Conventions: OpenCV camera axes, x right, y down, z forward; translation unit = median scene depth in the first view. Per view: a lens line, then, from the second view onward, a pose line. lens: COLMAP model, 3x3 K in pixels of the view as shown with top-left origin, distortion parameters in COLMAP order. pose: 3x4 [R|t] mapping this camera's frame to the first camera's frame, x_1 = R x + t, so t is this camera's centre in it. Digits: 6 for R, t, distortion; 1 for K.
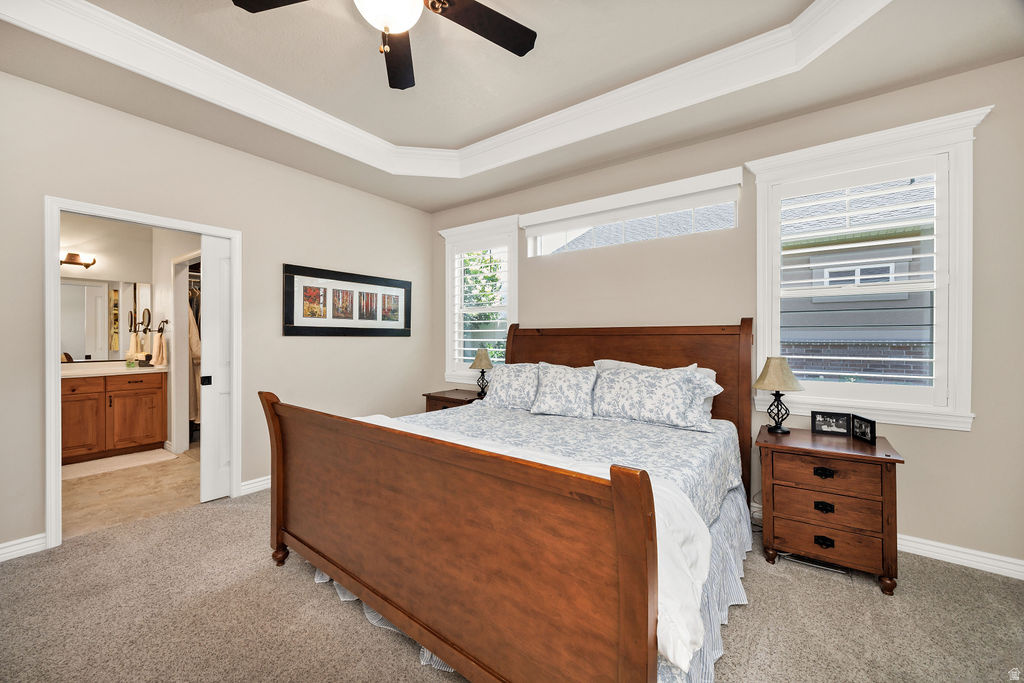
lens RADIAL K [[395.7, 0, 505.6], [0, 395.7, 339.4], [0, 0, 1]] dist [-0.000906, -0.000015]
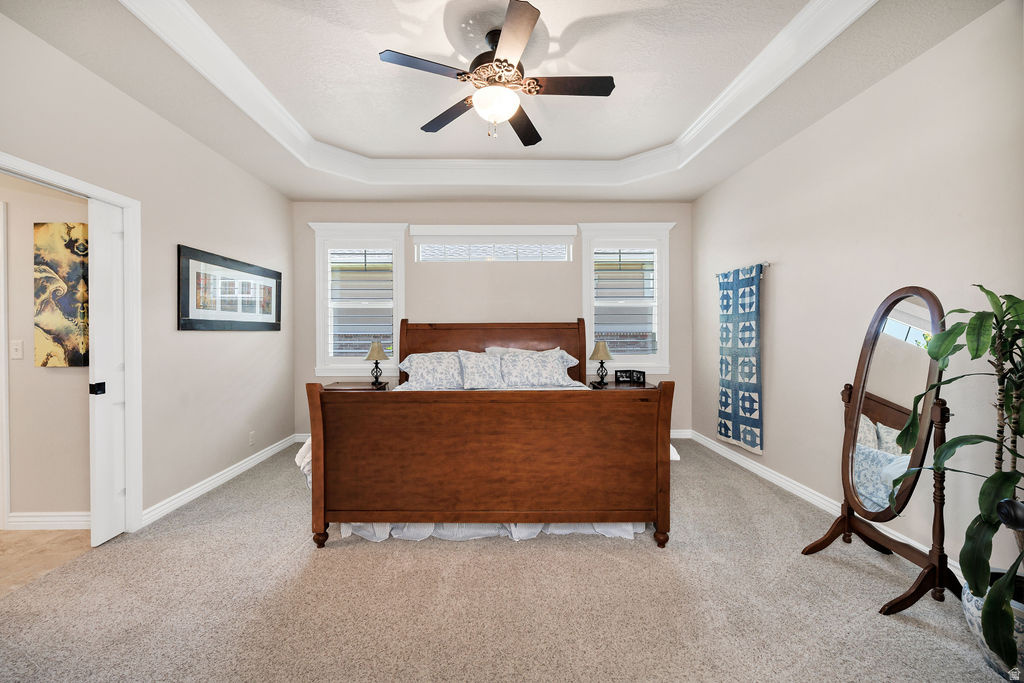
lens RADIAL K [[403.0, 0, 497.1], [0, 403.0, 335.3], [0, 0, 1]] dist [0.000005, 0.000020]
pose [[0.790976, -0.011635, 0.611737, -0.622970], [0.008742, 0.999932, 0.007715, 0.000601], [-0.611785, -0.000755, 0.791024, -0.102345]]
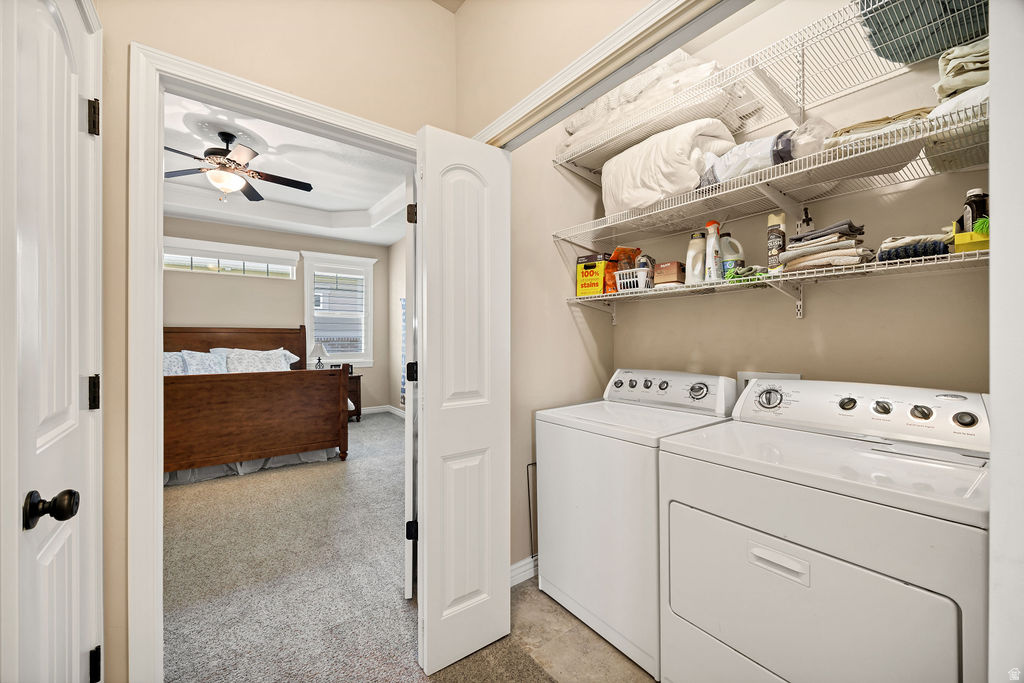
lens RADIAL K [[395.7, 0, 505.6], [0, 395.7, 339.4], [0, 0, 1]] dist [-0.000906, -0.000015]
pose [[0.274832, -0.005443, 0.961477, -1.014120], [0.002936, 0.999984, 0.004821, 0.012836], [-0.961488, 0.001498, 0.274843, -0.564466]]
